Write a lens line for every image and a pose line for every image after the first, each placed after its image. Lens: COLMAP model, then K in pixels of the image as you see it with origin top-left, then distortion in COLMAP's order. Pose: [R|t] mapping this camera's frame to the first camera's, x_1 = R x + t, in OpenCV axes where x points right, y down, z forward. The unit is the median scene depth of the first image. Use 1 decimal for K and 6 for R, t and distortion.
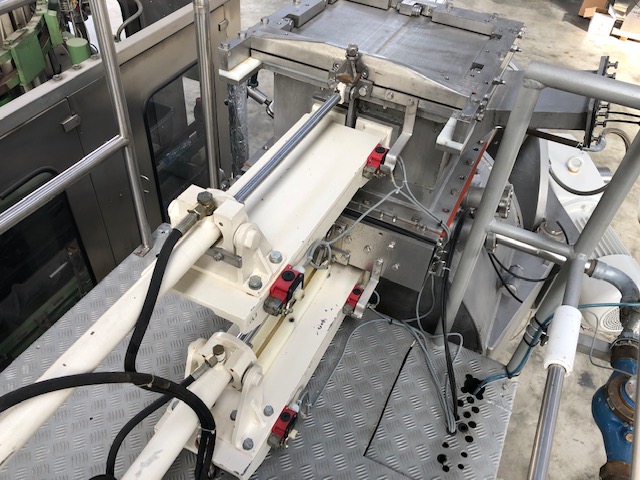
lens RADIAL K [[527.5, 0, 320.5], [0, 527.5, 237.7], [0, 0, 1]] dist [0.024482, -0.023475]
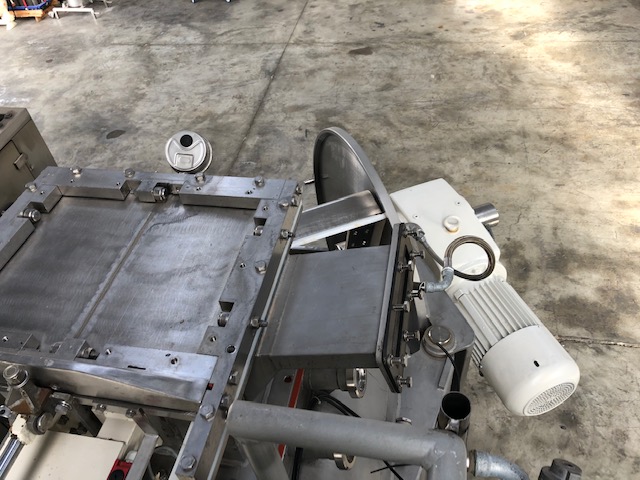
lens RADIAL K [[527.5, 0, 318.9], [0, 527.5, 242.4], [0, 0, 1]] dist [0.024482, -0.023475]
pose [[0.953898, -0.290934, 0.073733, 0.086856], [0.289489, 0.956717, 0.029813, -0.086960], [-0.079215, -0.007094, 0.996832, 0.065301]]
